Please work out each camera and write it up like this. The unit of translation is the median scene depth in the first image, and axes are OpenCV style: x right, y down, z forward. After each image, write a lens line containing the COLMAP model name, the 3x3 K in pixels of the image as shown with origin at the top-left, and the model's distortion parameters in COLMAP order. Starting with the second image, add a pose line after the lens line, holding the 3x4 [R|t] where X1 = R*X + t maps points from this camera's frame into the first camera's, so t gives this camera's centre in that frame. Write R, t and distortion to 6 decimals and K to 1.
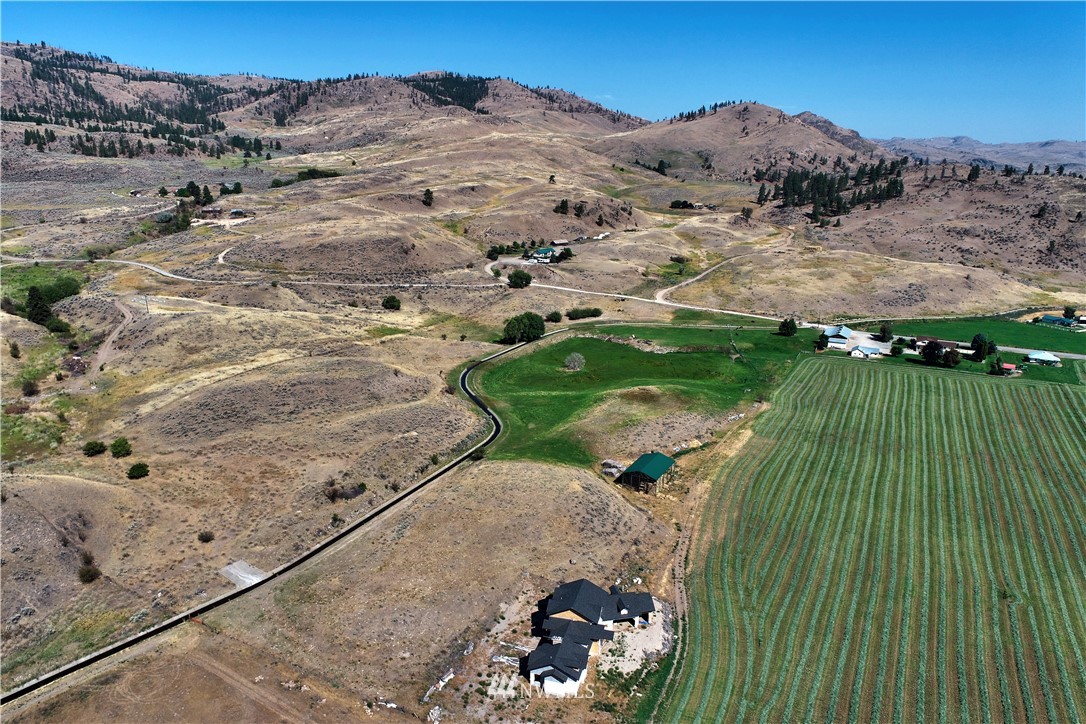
lens RADIAL K [[735.4, 0, 542.5], [0, 735.4, 358.7], [0, 0, 1]] dist [-0.014435, 0.008631]
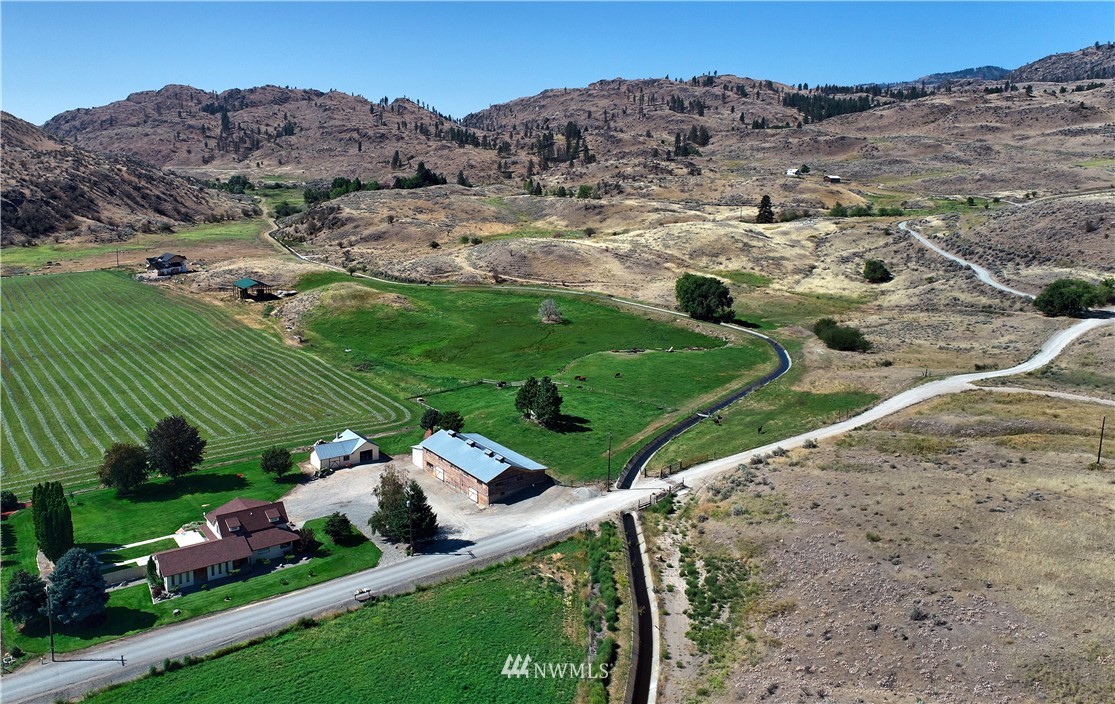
lens RADIAL K [[861.1, 0, 490.0], [0, 861.1, 289.5], [0, 0, 1]] dist [-0.012158, 0.003002]
pose [[-0.483441, 0.128888, -0.865837, 0.601062], [-0.242810, 0.930546, 0.274094, -0.175442], [0.841028, 0.342742, -0.418568, 0.945613]]
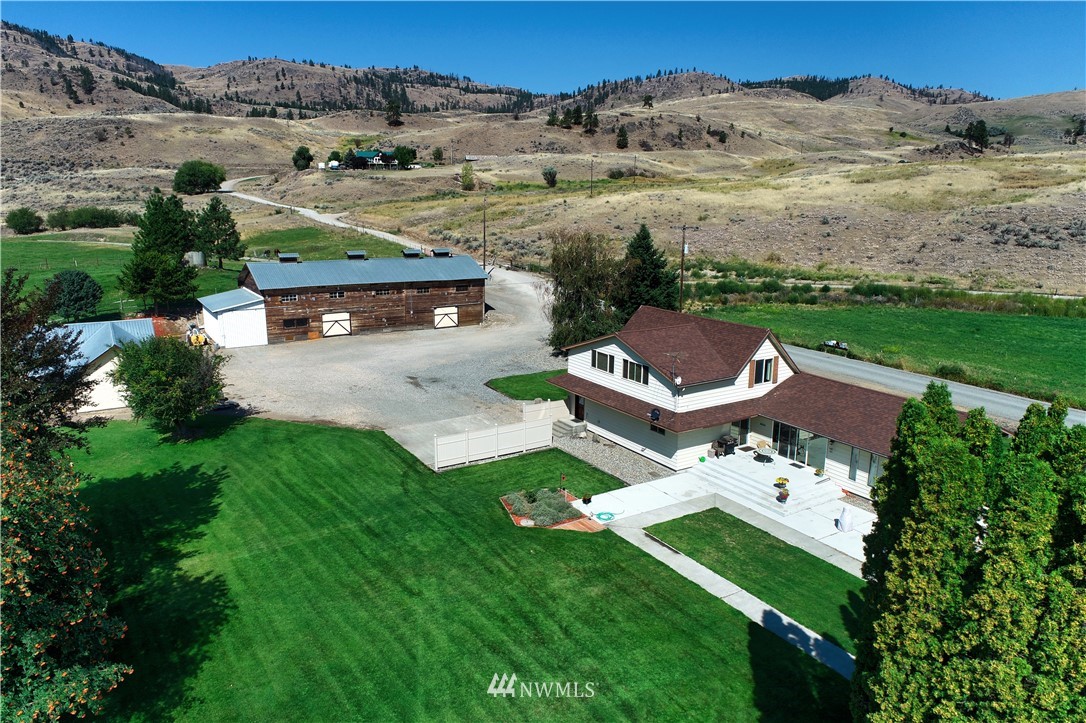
lens RADIAL K [[735.4, 0, 545.9], [0, 735.4, 361.4], [0, 0, 1]] dist [-0.014435, 0.008631]
pose [[0.856967, 0.119946, -0.501219, 0.446732], [-0.144607, 0.989434, -0.010465, -0.015743], [0.494668, 0.081448, 0.865257, 0.716150]]
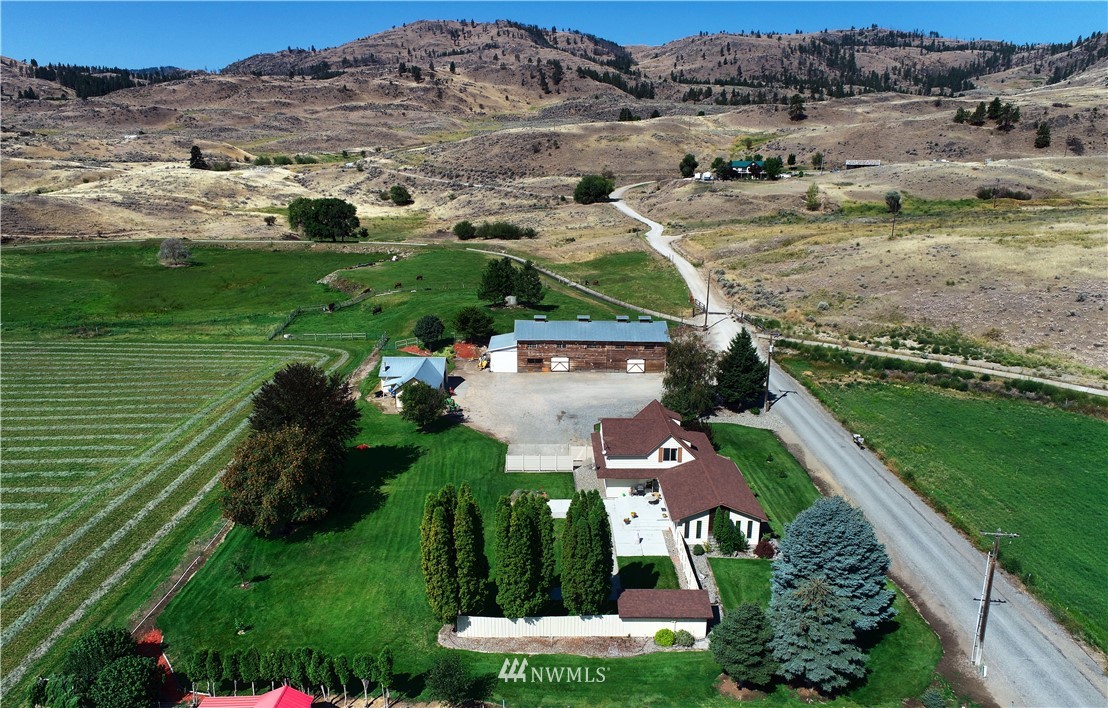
lens RADIAL K [[753.9, 0, 553.9], [0, 753.9, 359.8], [0, 0, 1]] dist [-0.009717, 0.005013]
pose [[0.458146, 0.231868, -0.858102, 0.535108], [-0.241465, 0.961541, 0.130898, -0.049257], [0.855451, 0.147231, 0.496514, 0.703090]]
